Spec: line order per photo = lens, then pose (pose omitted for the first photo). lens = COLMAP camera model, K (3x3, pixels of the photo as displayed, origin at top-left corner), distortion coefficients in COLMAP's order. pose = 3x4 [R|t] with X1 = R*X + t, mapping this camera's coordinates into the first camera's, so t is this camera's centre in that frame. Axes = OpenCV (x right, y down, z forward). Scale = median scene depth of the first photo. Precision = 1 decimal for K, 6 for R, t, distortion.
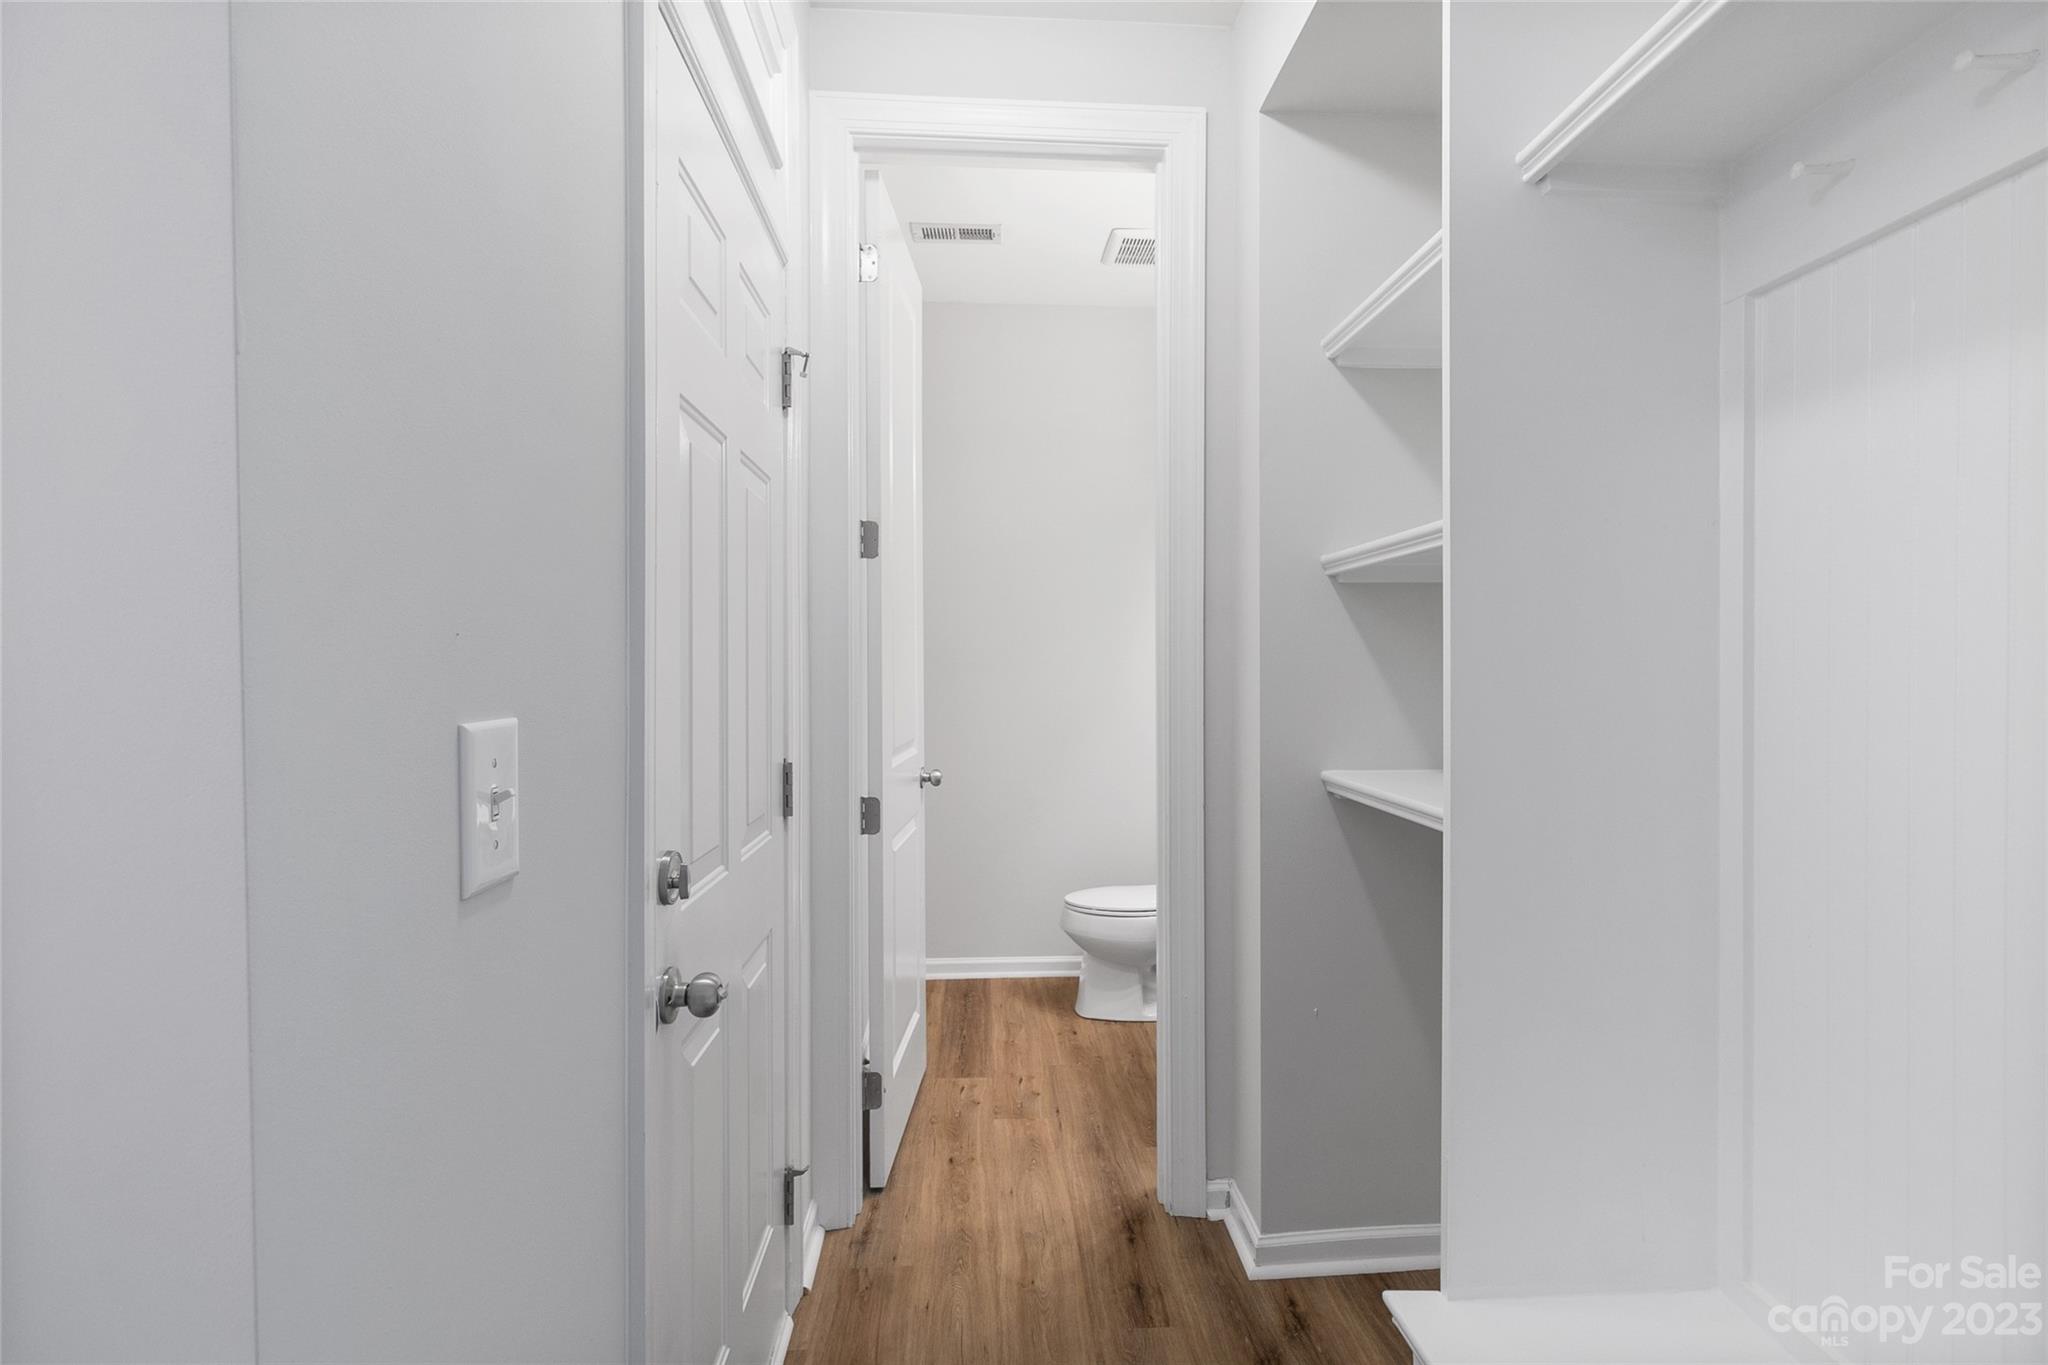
lens RADIAL K [[974.0, 0, 1032.4], [0, 974.0, 675.0], [0, 0, 1]] dist [-0.001167, -0.000401]
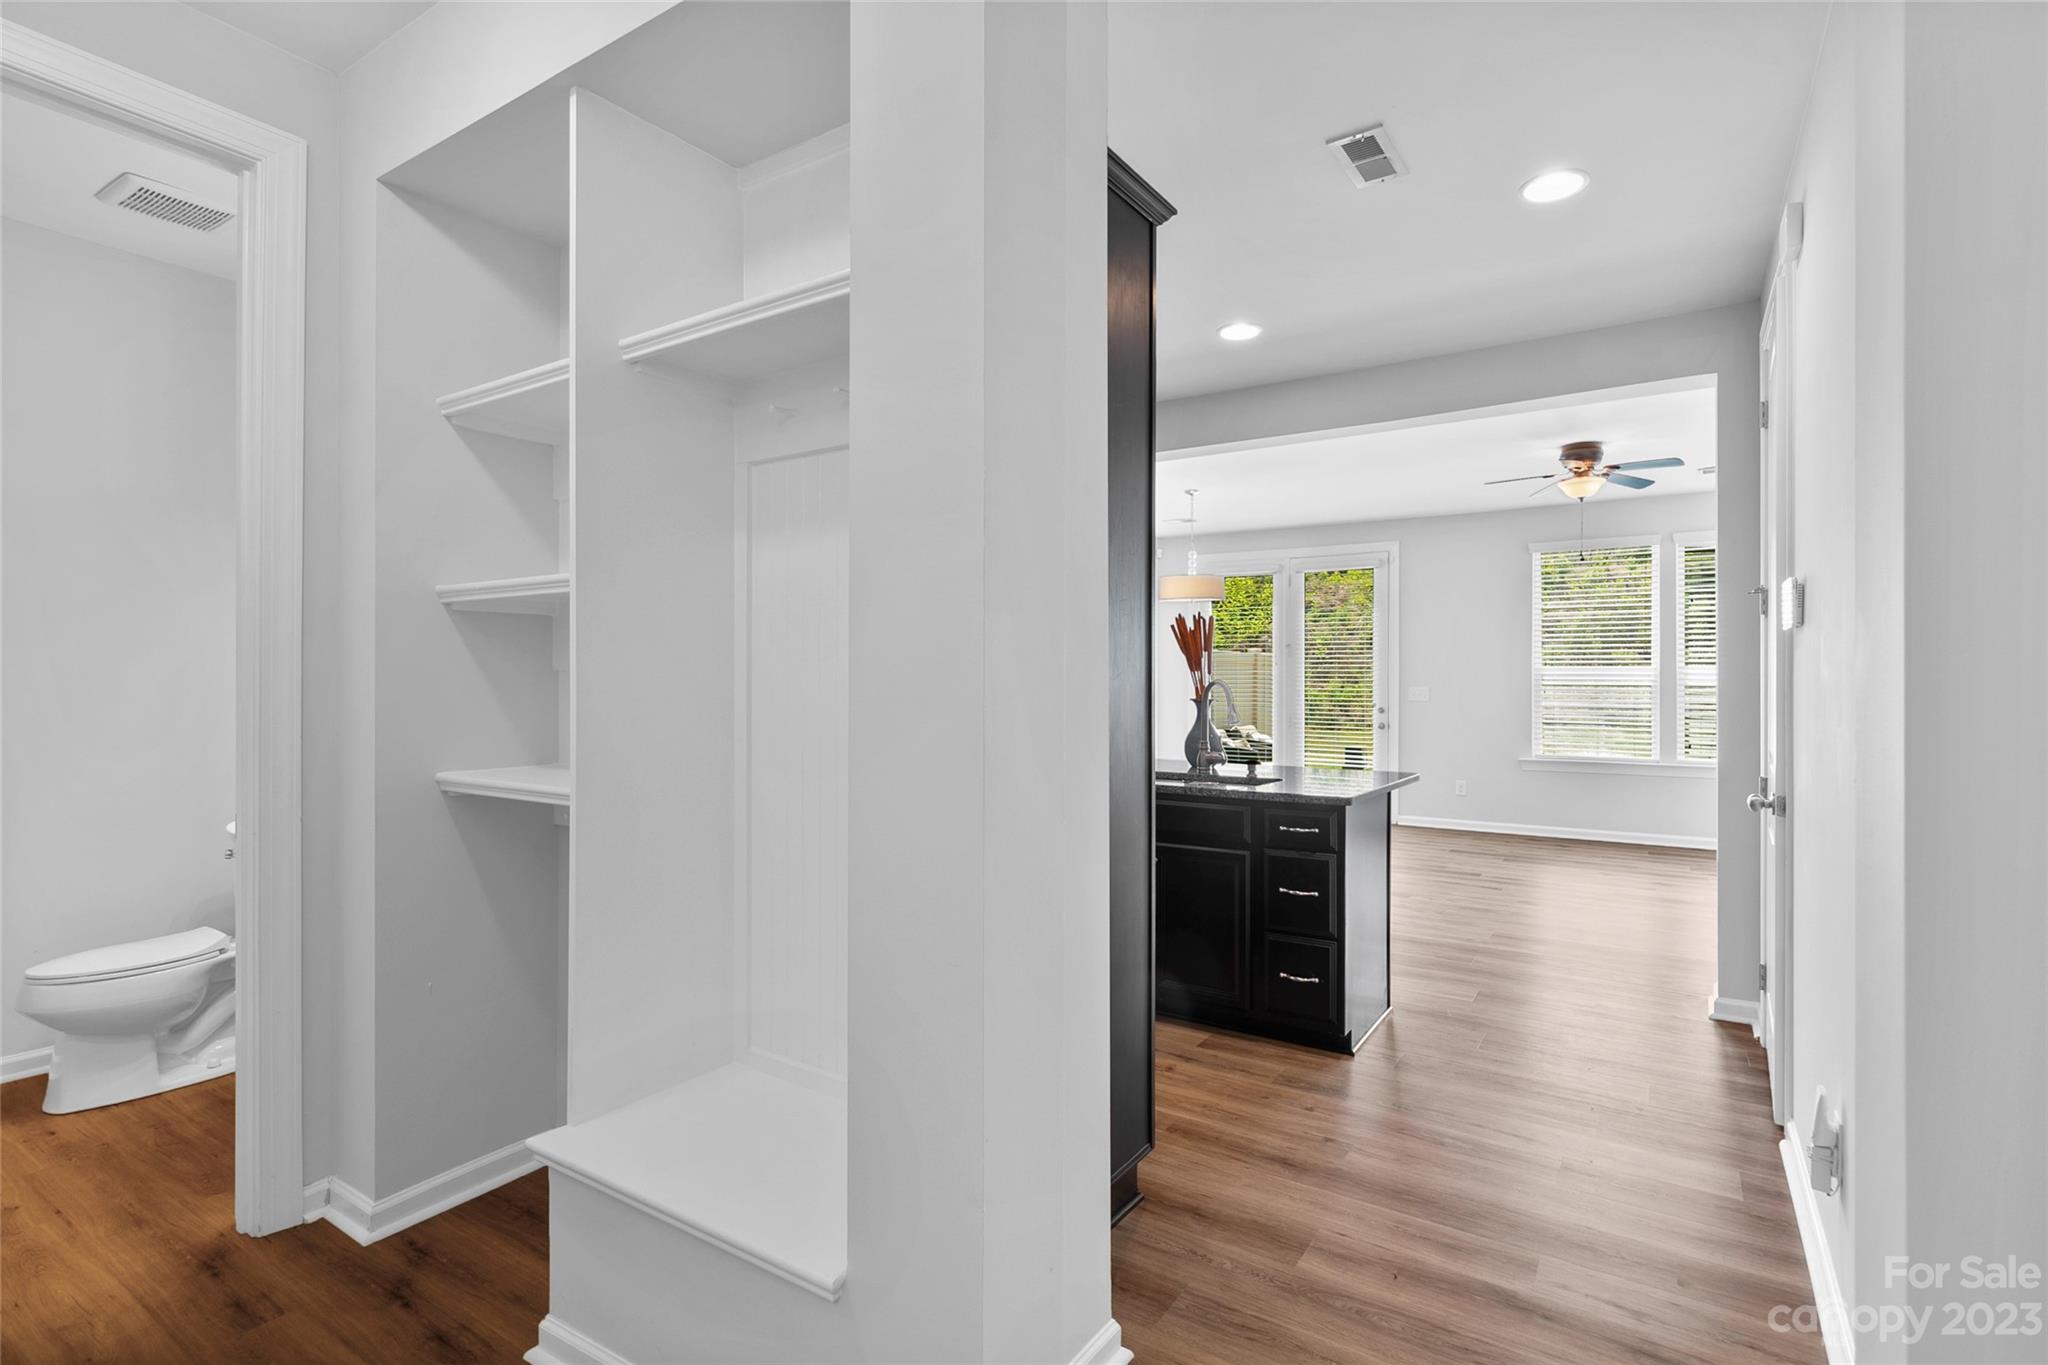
lens RADIAL K [[974.0, 0, 1032.4], [0, 974.0, 675.0], [0, 0, 1]] dist [-0.001167, -0.000401]
pose [[0.607413, 0.006961, 0.794356, -0.176016], [0.005100, 0.999907, -0.012662, 0.000881], [-0.794370, 0.011742, 0.607321, -0.238383]]
